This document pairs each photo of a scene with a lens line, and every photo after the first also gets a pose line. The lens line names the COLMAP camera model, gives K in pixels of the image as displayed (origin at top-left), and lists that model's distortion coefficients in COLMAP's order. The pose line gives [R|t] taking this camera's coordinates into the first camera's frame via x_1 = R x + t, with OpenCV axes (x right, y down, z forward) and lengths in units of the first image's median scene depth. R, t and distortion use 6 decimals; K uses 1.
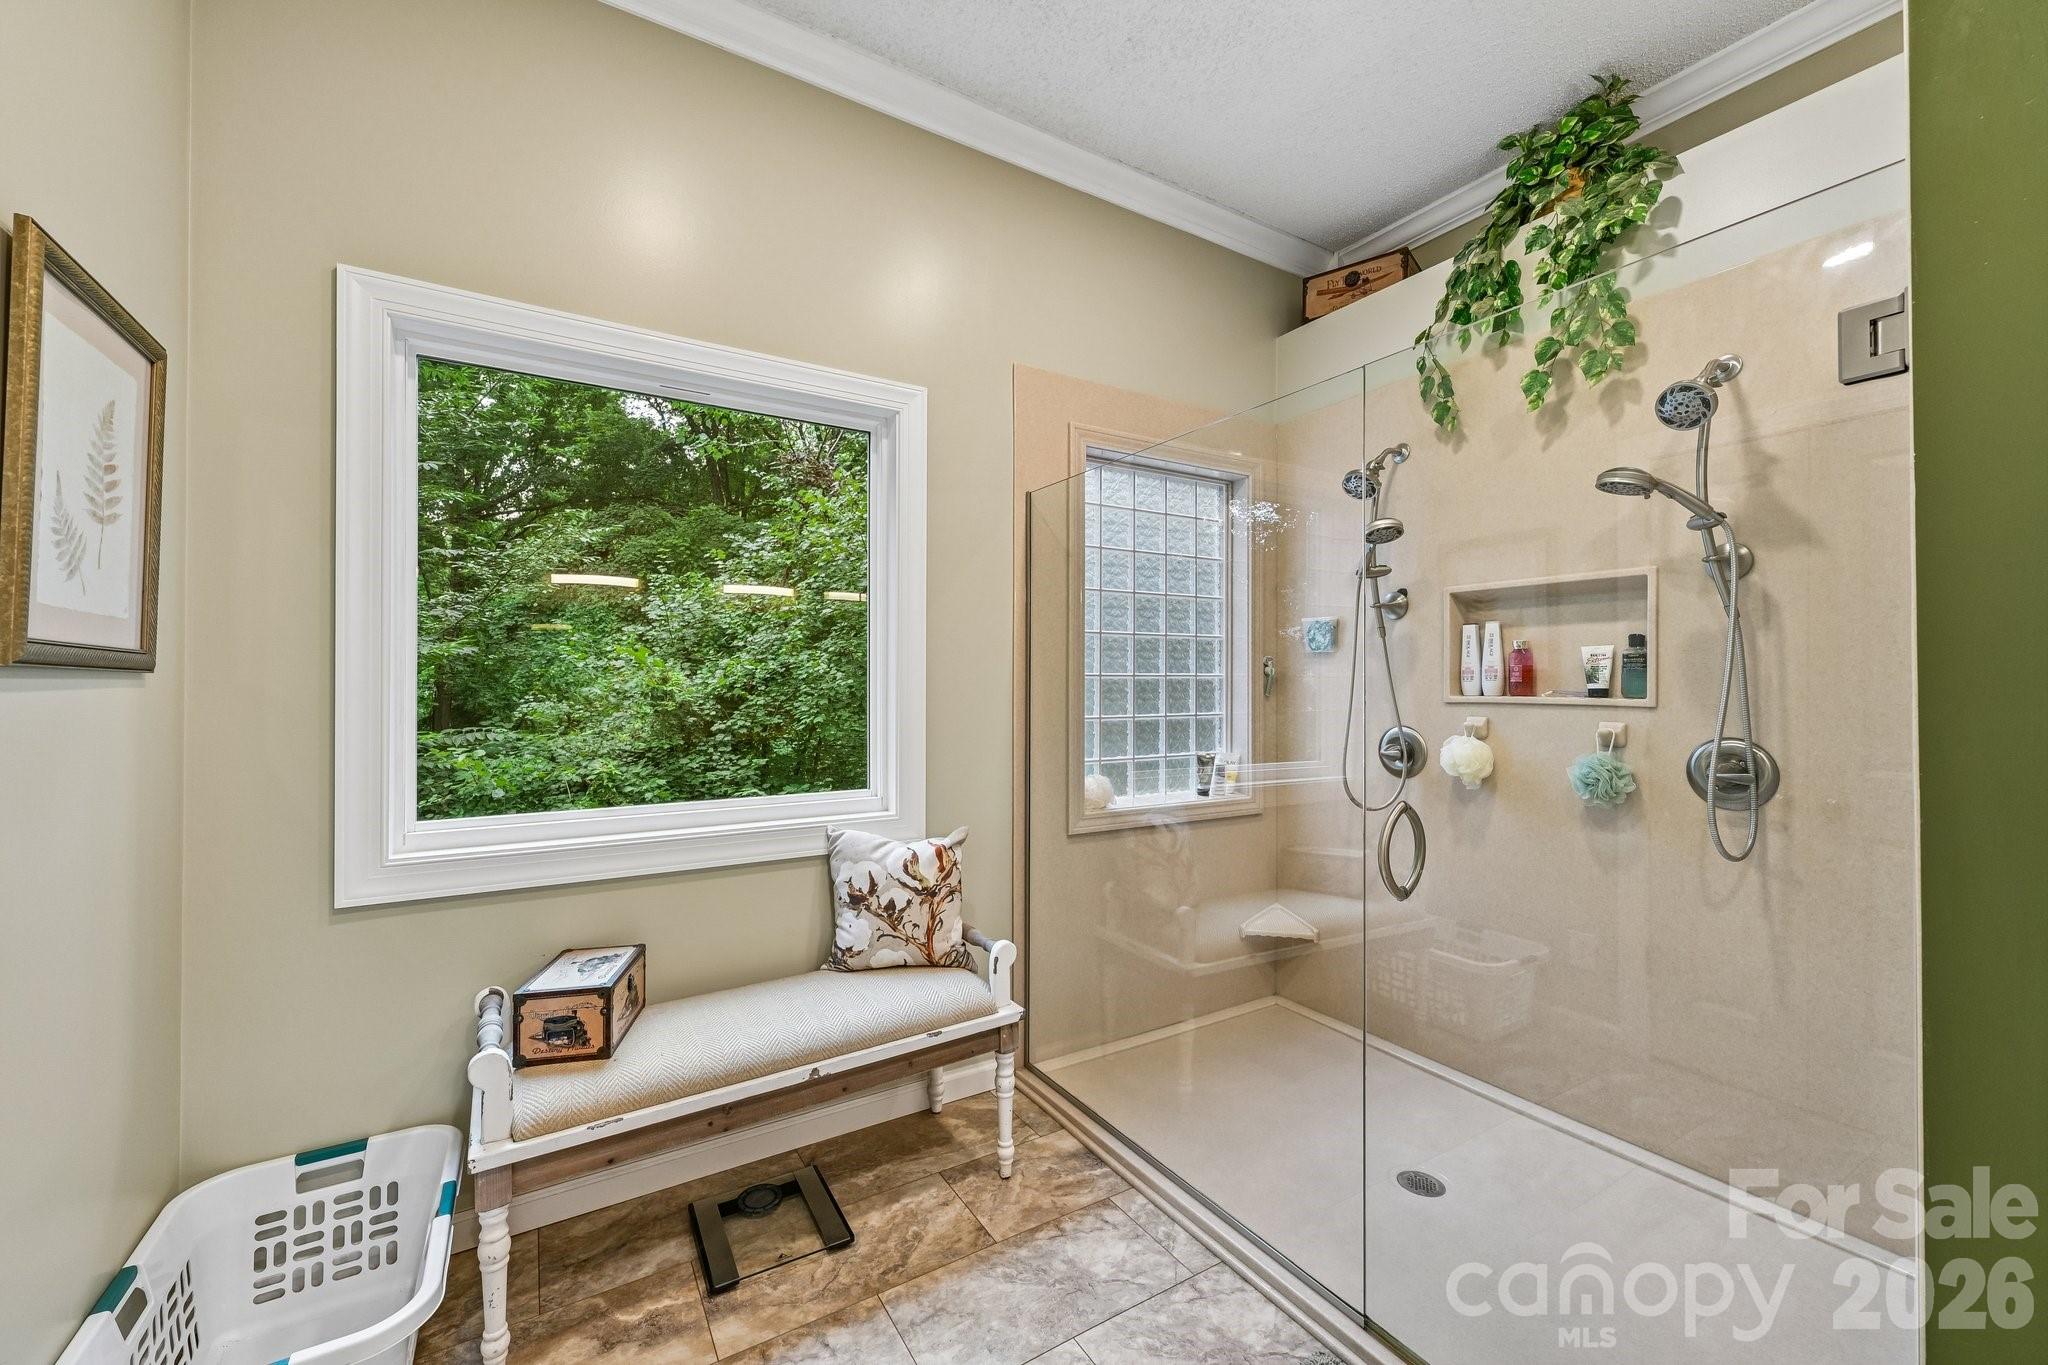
lens RADIAL K [[806.2, 0, 1018.0], [0, 806.2, 677.7], [0, 0, 1]] dist [-0.000143, -0.000138]
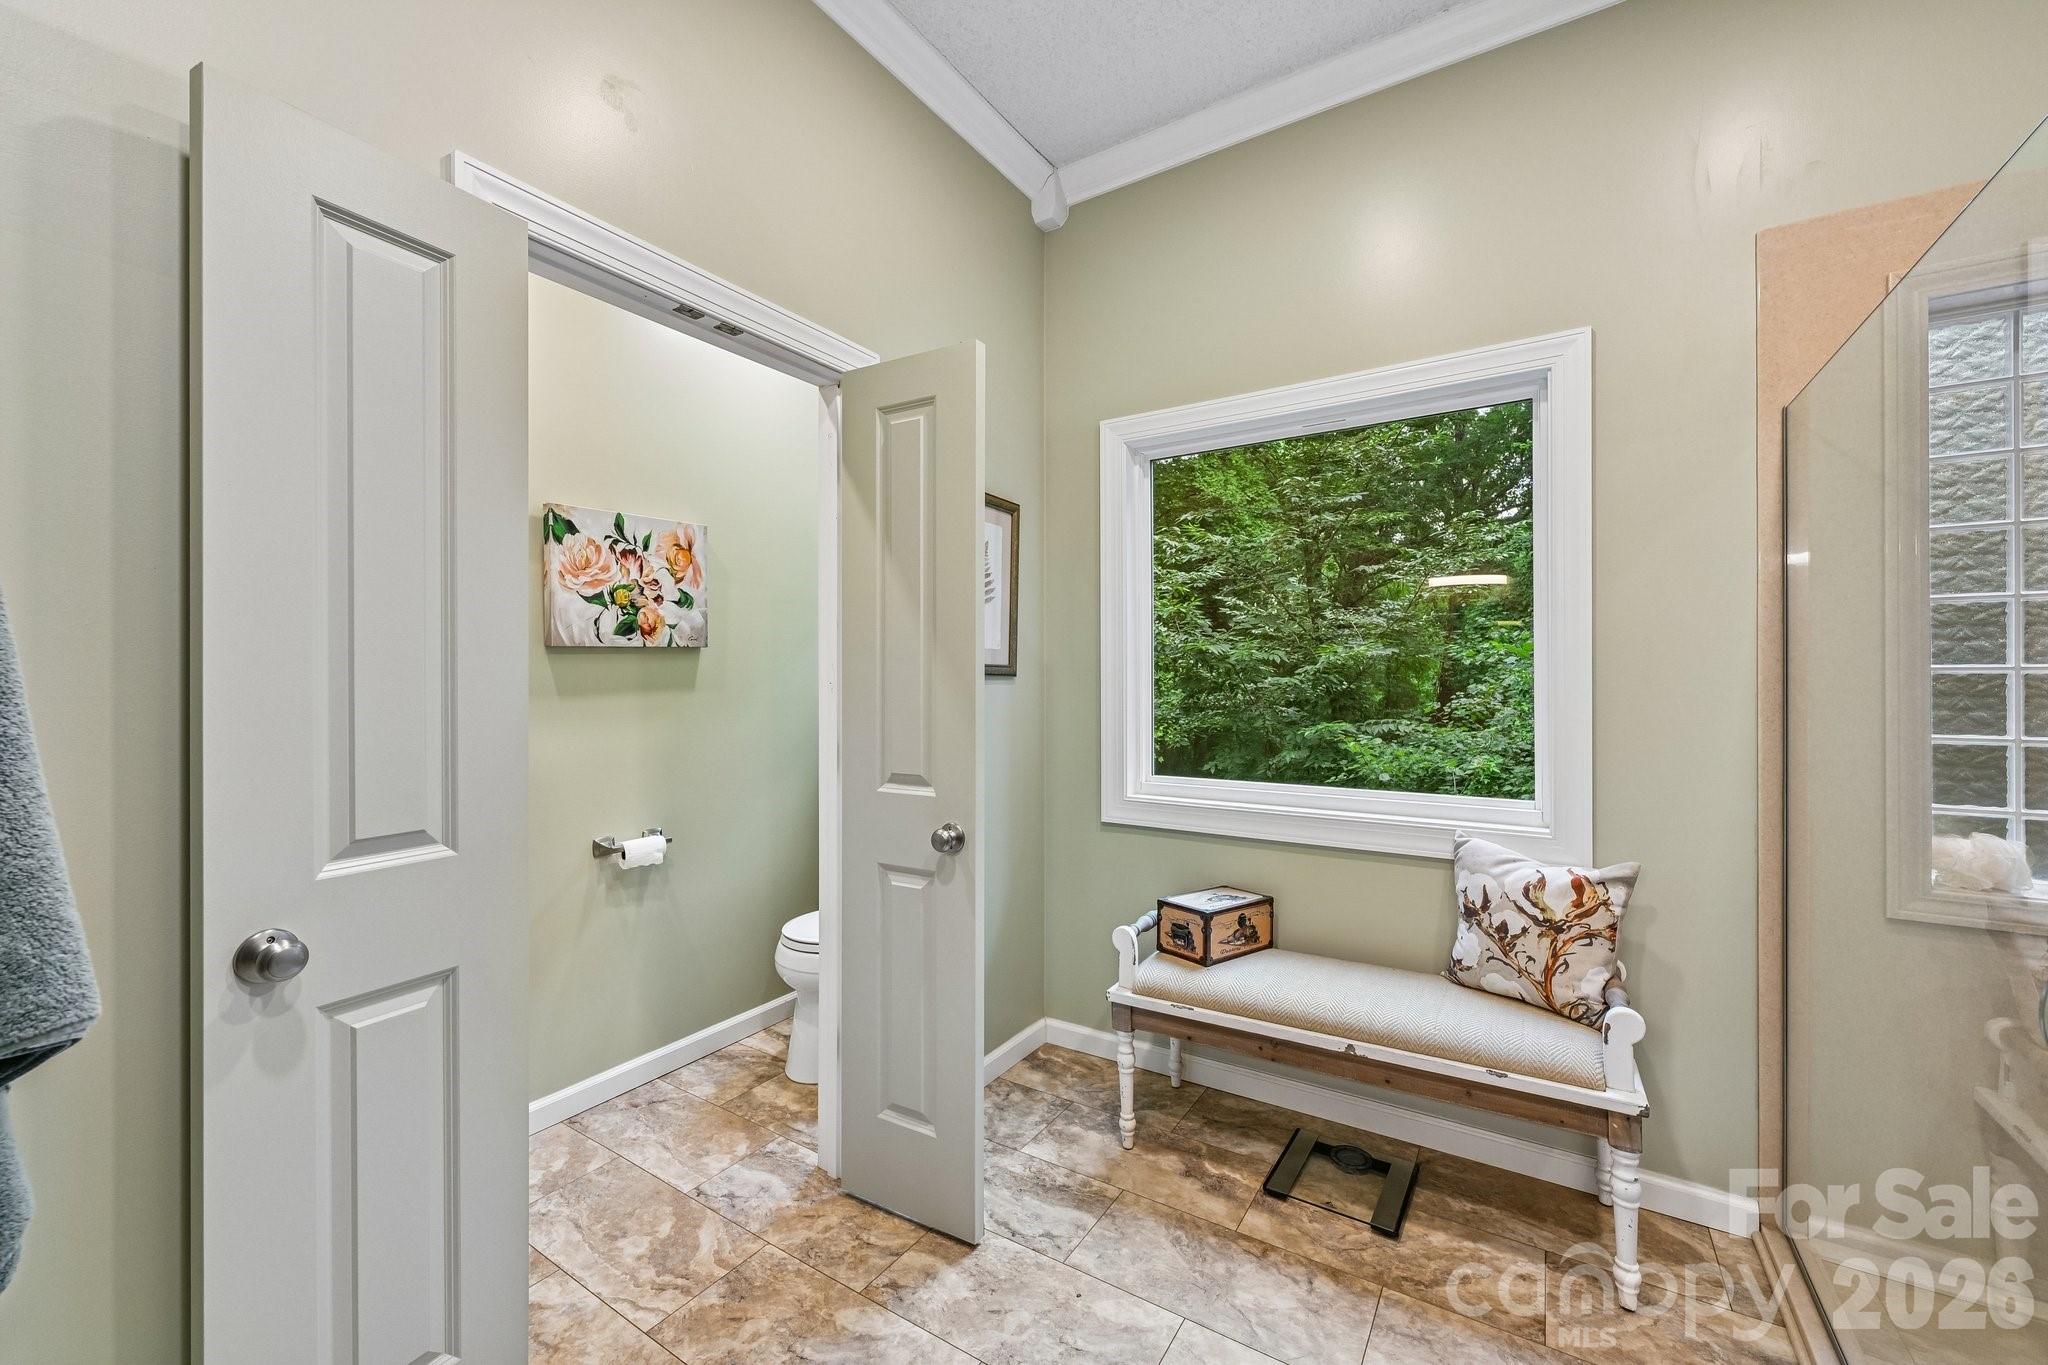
lens RADIAL K [[806.2, 0, 1018.0], [0, 806.2, 677.7], [0, 0, 1]] dist [-0.000143, -0.000138]
pose [[0.430086, -0.004391, -0.902777, 0.403125], [0.008020, 0.999967, -0.001043, -0.001347], [0.902752, -0.006792, 0.430107, 0.115553]]
